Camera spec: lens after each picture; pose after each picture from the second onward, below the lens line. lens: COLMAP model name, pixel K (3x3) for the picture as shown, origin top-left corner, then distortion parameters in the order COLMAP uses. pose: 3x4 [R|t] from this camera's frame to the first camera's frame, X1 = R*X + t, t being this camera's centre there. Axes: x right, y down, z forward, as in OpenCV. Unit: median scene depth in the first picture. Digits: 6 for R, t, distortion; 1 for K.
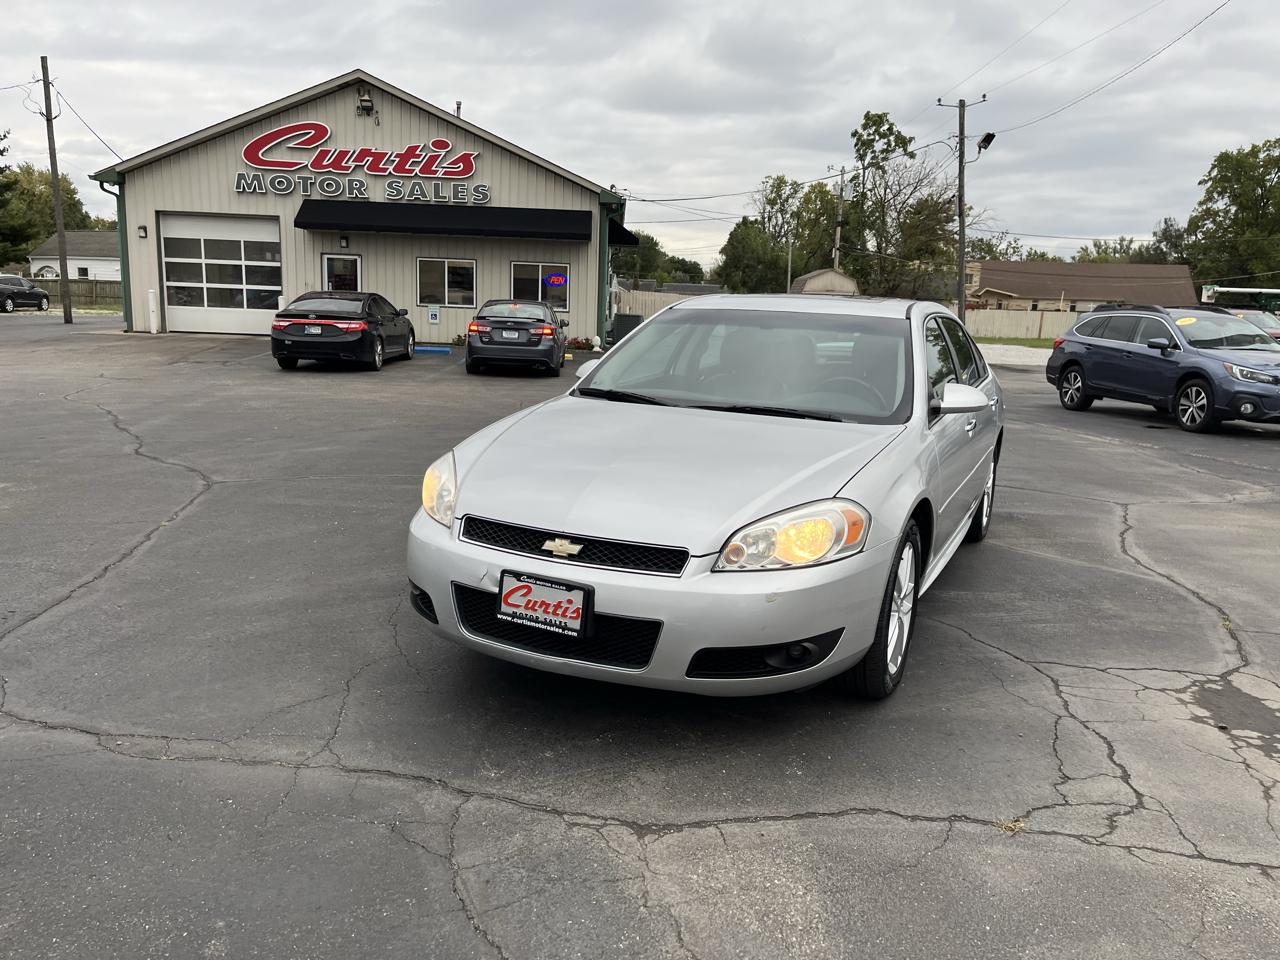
lens RADIAL K [[970.1, 0, 640.0], [0, 970.1, 480.0], [0, 0, 1]] dist [0.069194, -0.087907]
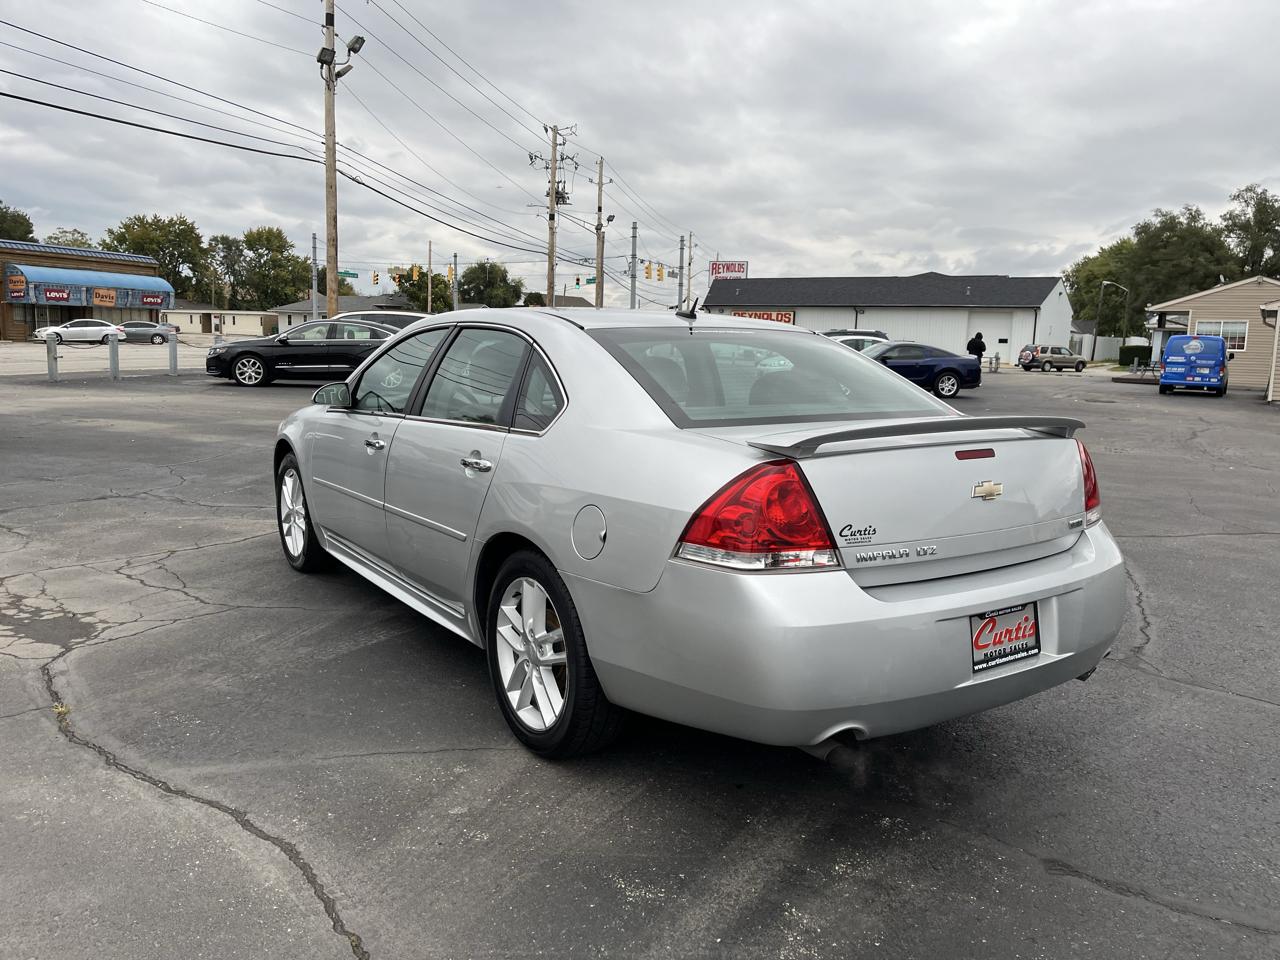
lens RADIAL K [[963.4, 0, 673.2], [0, 963.4, 465.2], [0, 0, 1]] dist [0.071221, -0.091799]
pose [[-0.478379, 0.067084, -0.875588, 0.179133], [-0.204343, 0.961204, 0.185287, -0.046696], [0.854048, 0.267557, -0.446111, 0.297067]]
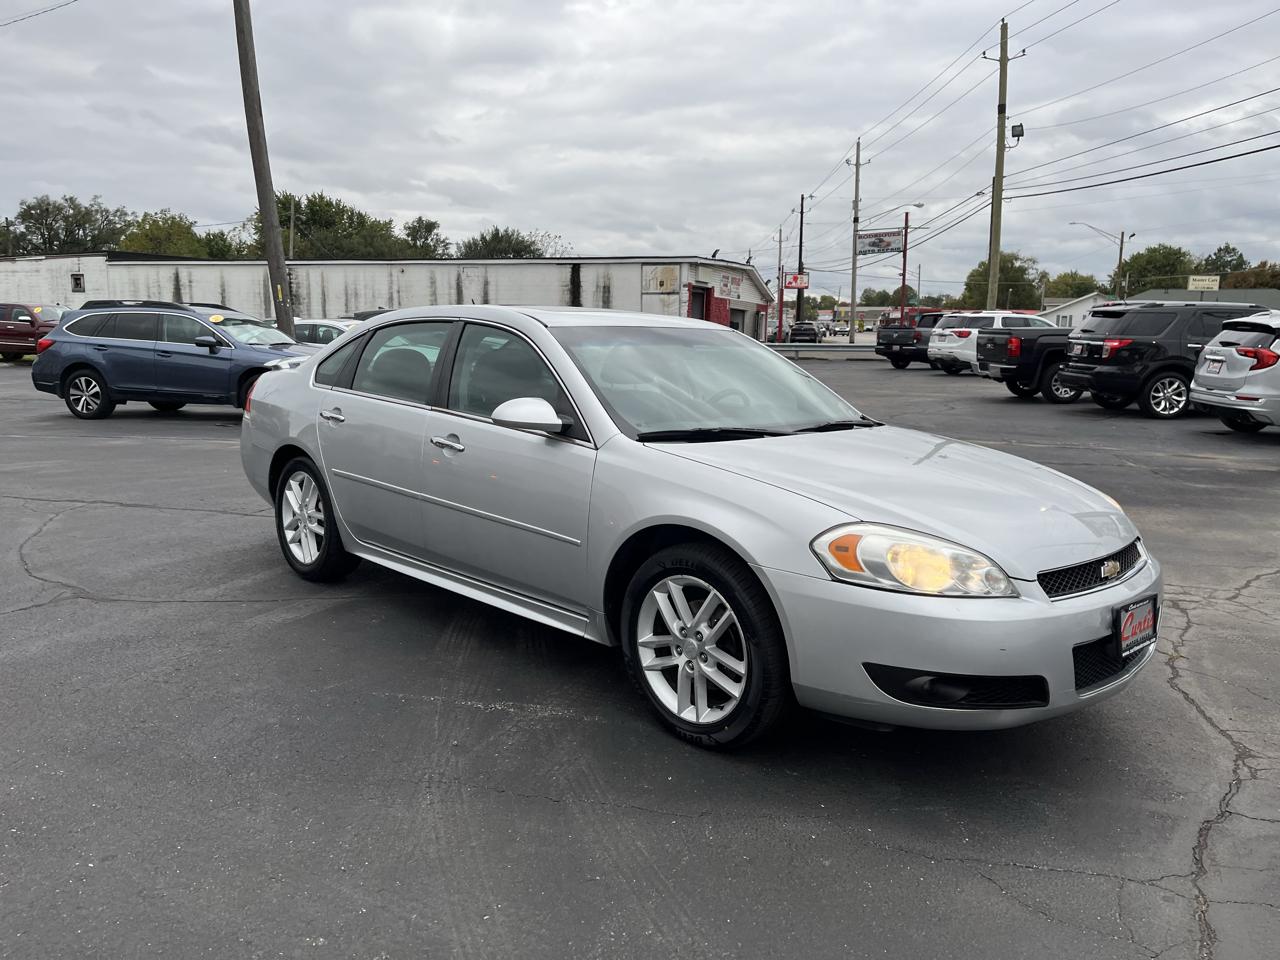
lens RADIAL K [[976.0, 0, 641.4], [0, 976.0, 489.4], [0, 0, 1]] dist [0.054797, -0.071065]
pose [[0.341118, -0.184518, 0.921733, -0.137739], [0.165710, 0.976993, 0.134254, -0.027069], [-0.925299, 0.106944, 0.363846, 0.124559]]
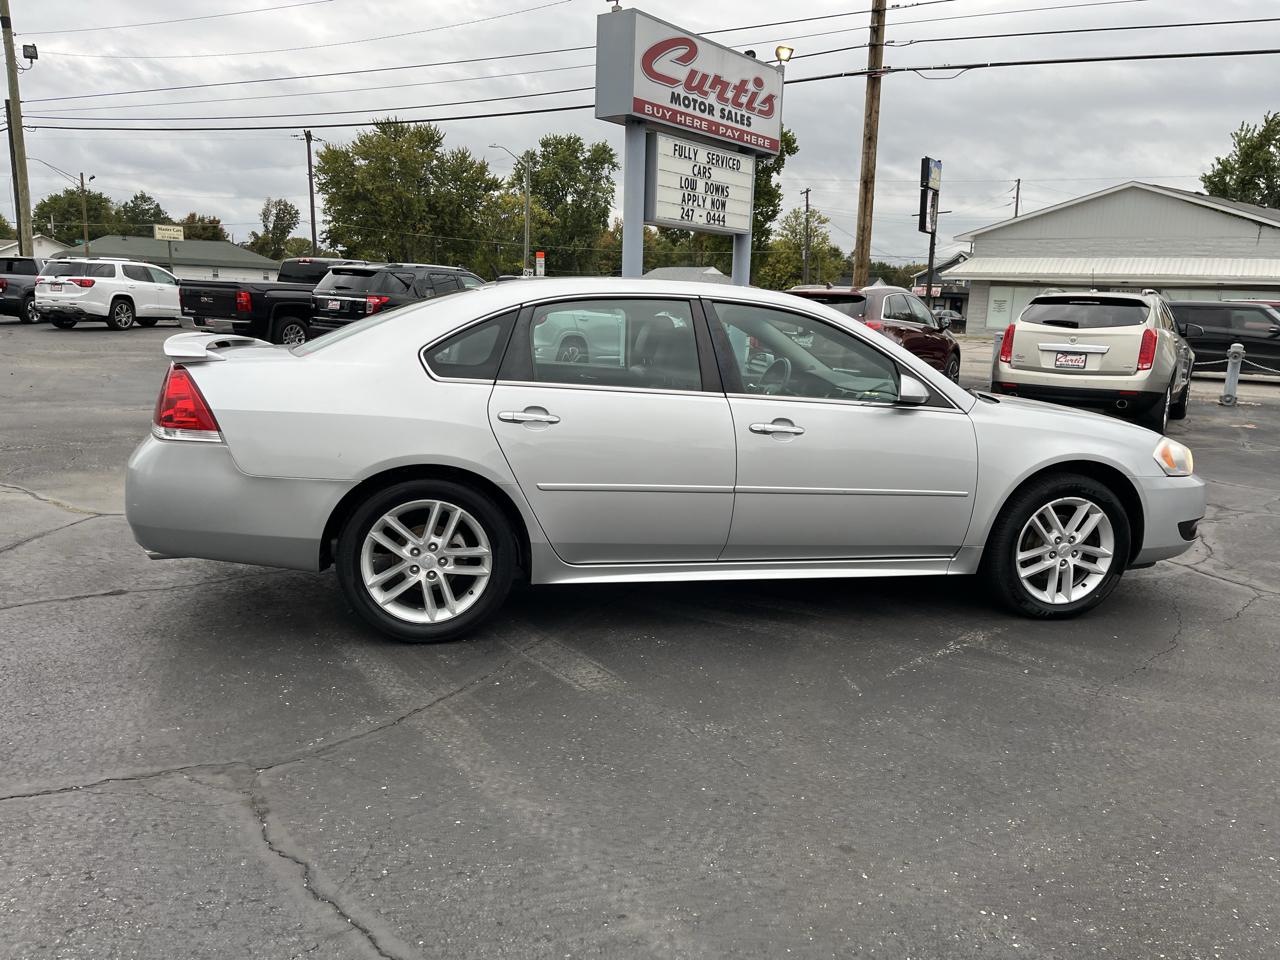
lens RADIAL K [[980.8, 0, 649.8], [0, 980.8, 492.7], [0, 0, 1]] dist [0.064136, -0.085078]
pose [[-0.616368, -0.205699, 0.760117, -0.108443], [0.087346, 0.941464, 0.325601, -0.061141], [-0.782599, 0.267083, -0.562321, 0.316889]]
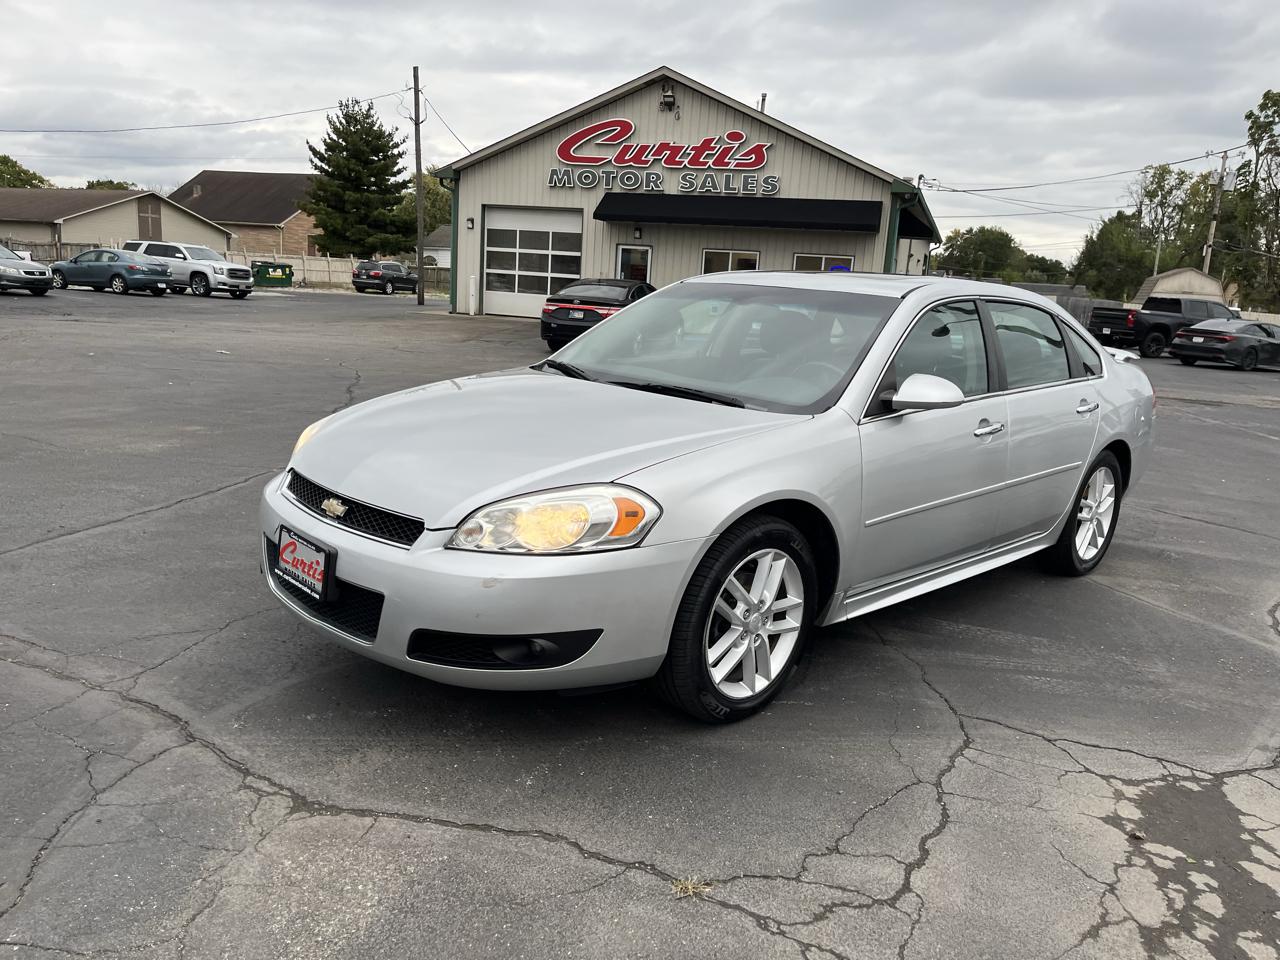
lens RADIAL K [[970.1, 0, 640.0], [0, 970.1, 480.0], [0, 0, 1]] dist [0.069194, -0.087907]
pose [[0.942122, 0.089780, -0.323025, 0.060401], [-0.088629, 0.995897, 0.018301, -0.000361], [0.323342, 0.011388, 0.946213, 0.020542]]
